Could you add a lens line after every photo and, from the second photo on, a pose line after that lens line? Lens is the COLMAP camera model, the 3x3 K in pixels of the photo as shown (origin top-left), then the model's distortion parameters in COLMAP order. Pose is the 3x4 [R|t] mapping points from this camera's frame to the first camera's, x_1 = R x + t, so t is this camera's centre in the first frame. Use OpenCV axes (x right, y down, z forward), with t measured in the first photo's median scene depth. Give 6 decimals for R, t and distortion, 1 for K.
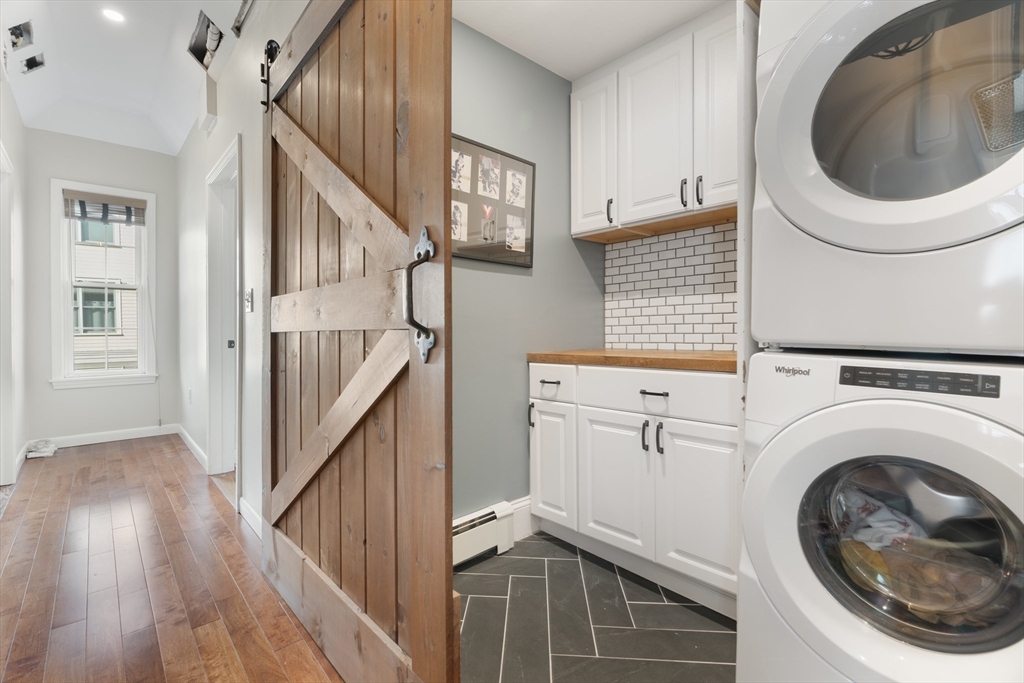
lens RADIAL K [[461.2, 0, 507.5], [0, 461.2, 338.3], [0, 0, 1]] dist [-0.002979, 0.000390]
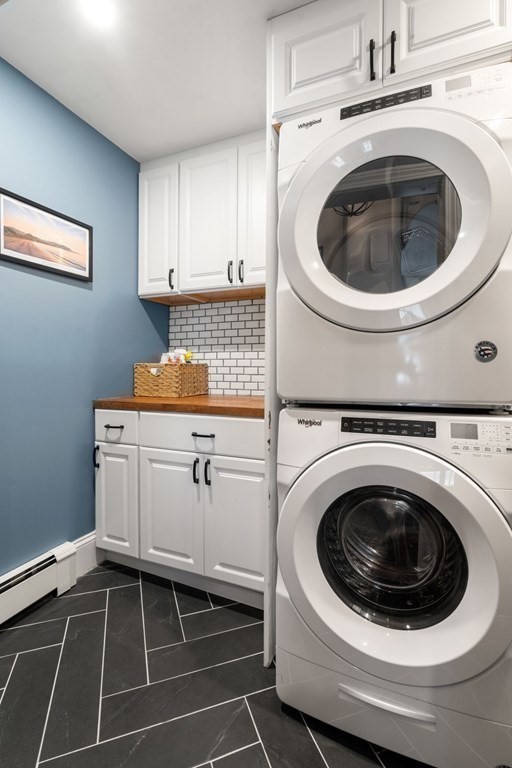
lens RADIAL K [[345.9, 0, 256.0], [0, 345.9, 384.0], [0, 0, 1]] dist [-0.002979, 0.000390]
pose [[0.909202, 0.002723, 0.416347, 0.059541], [-0.006190, 0.999956, 0.006978, -0.015102], [-0.416310, -0.008922, 0.909179, 0.115751]]
